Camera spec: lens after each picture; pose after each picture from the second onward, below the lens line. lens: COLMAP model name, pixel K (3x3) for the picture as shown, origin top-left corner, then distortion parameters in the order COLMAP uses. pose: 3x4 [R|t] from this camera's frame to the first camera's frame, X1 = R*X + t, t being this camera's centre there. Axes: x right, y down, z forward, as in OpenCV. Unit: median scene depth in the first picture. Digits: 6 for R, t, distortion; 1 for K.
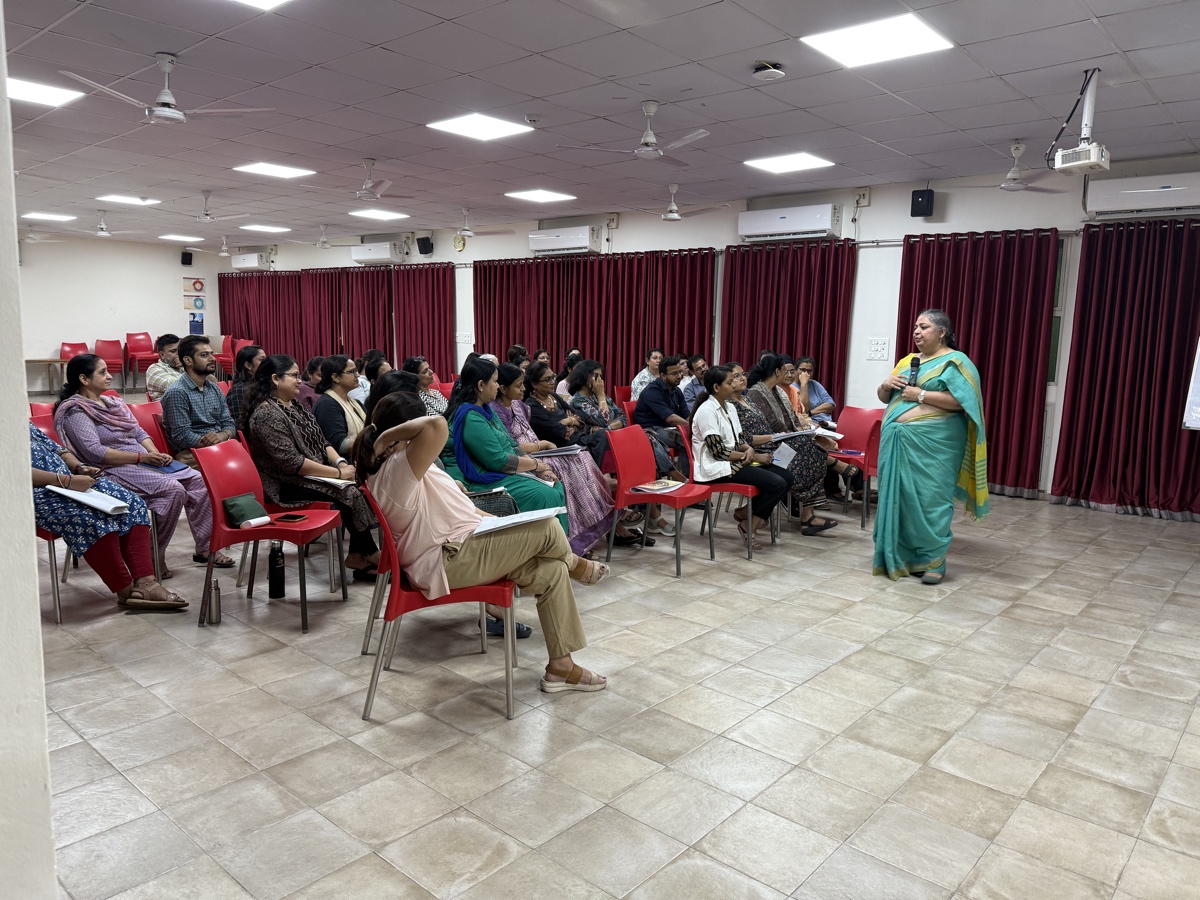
lens RADIAL K [[834.9, 0, 596.4], [0, 834.9, 443.2], [0, 0, 1]] dist [0.101016, -0.155344]
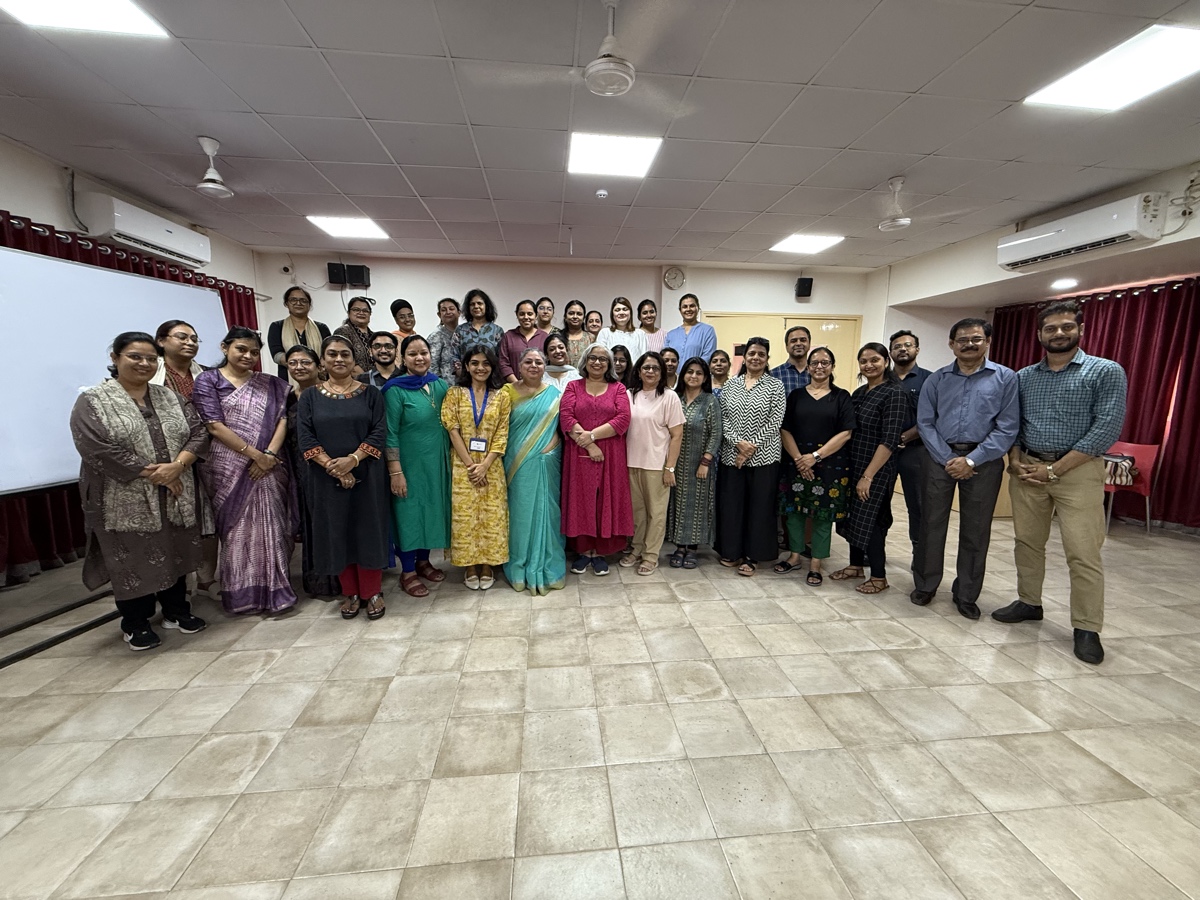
lens RADIAL K [[485.4, 0, 600.0], [0, 485.4, 450.0], [0, 0, 1]] dist [-0.000416, -0.000160]
pose [[-0.736719, -0.124975, 0.664550, 0.241172], [0.062533, 0.965969, 0.250984, -0.112515], [-0.673302, 0.226461, -0.703833, 0.957582]]
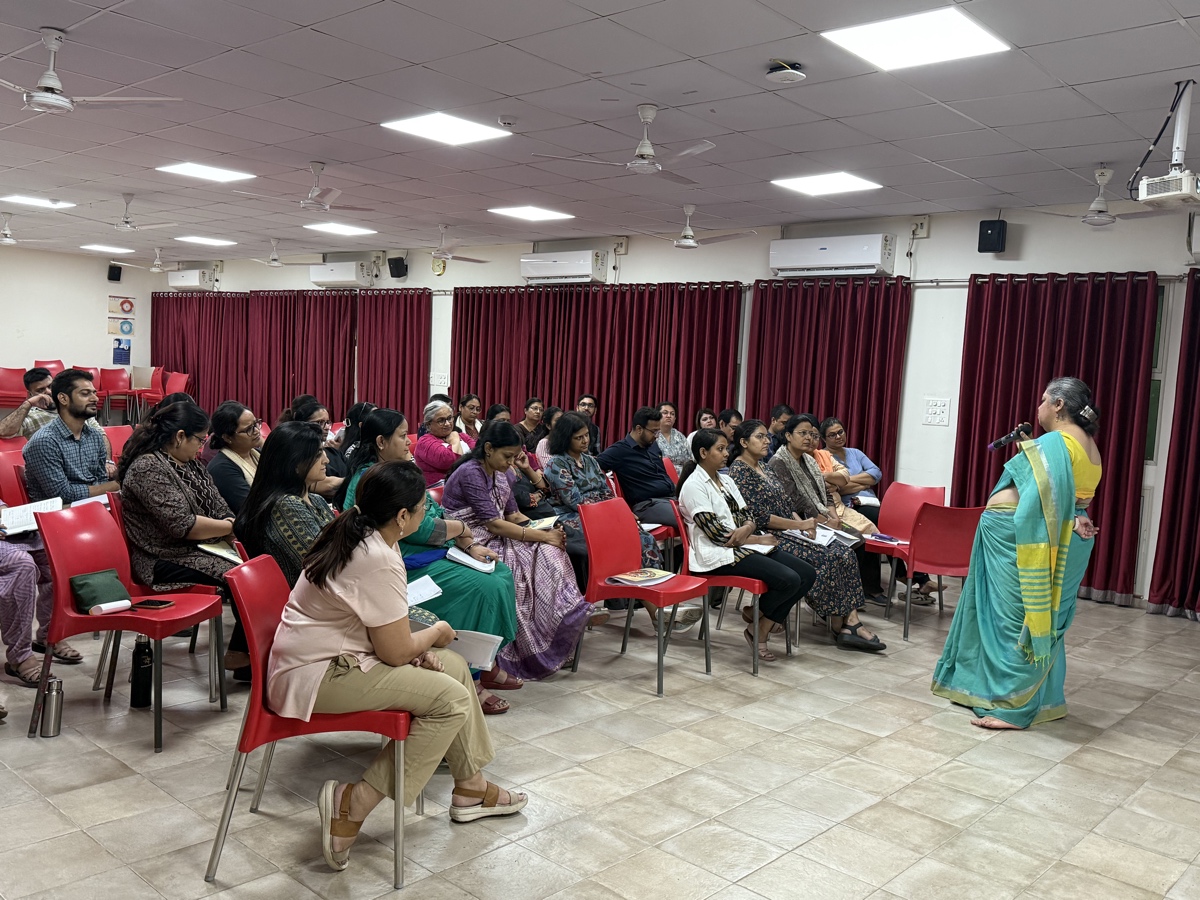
lens RADIAL K [[1017.7, 0, 607.1], [0, 1017.7, 445.6], [0, 0, 1]] dist [0.099461, -0.147234]
pose [[0.999401, 0.033480, -0.008735, 0.045890], [-0.033966, 0.997427, -0.063133, -0.010637], [0.006599, 0.063392, 0.997967, 0.026178]]
